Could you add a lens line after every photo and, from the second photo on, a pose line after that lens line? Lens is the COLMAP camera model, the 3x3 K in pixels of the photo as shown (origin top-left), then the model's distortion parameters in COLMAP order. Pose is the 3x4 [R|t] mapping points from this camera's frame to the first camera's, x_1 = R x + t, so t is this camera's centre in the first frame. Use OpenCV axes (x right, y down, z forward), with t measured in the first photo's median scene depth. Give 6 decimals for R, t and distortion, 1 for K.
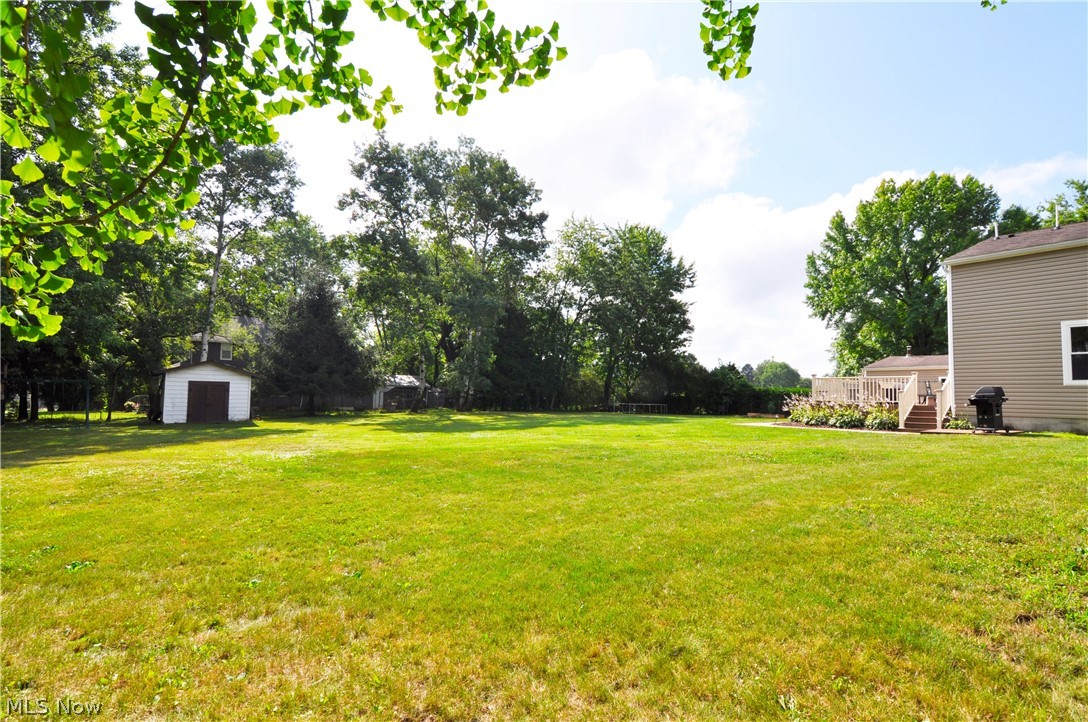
lens RADIAL K [[527.1, 0, 544.0], [0, 527.1, 361.0], [0, 0, 1]] dist [-0.016028, -0.000105]
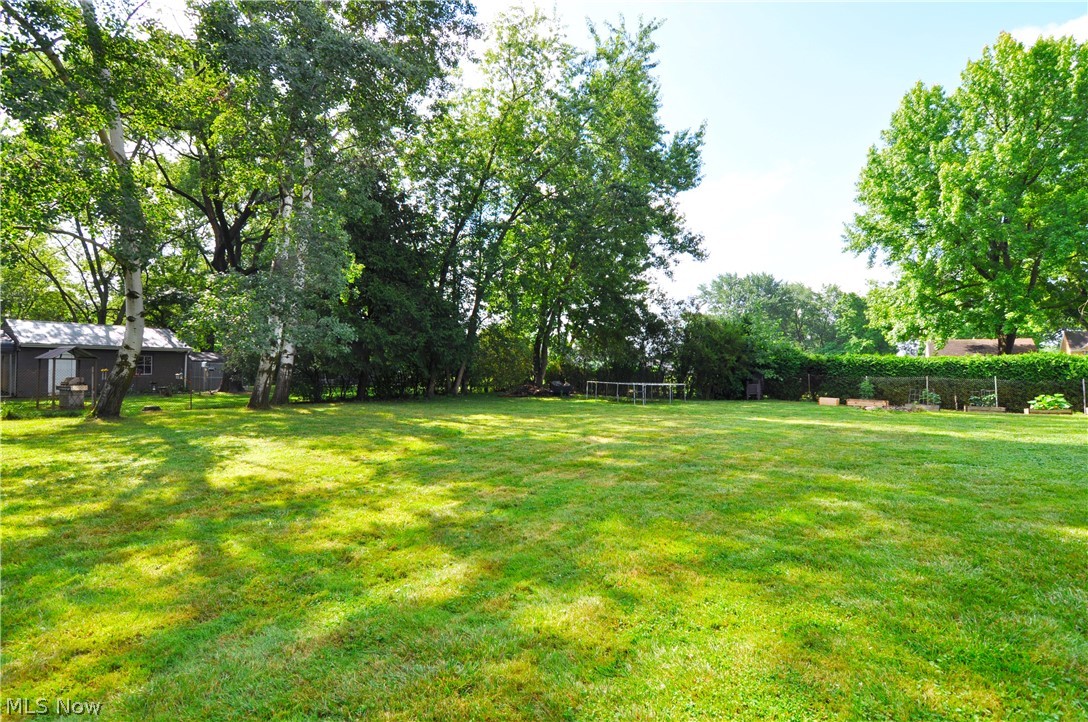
lens RADIAL K [[527.1, 0, 544.0], [0, 527.1, 361.0], [0, 0, 1]] dist [-0.016028, -0.000105]
pose [[0.942682, 0.003086, 0.333679, -0.087018], [-0.021048, 0.998516, 0.050229, 0.035364], [-0.333029, -0.054373, 0.941348, 0.548548]]
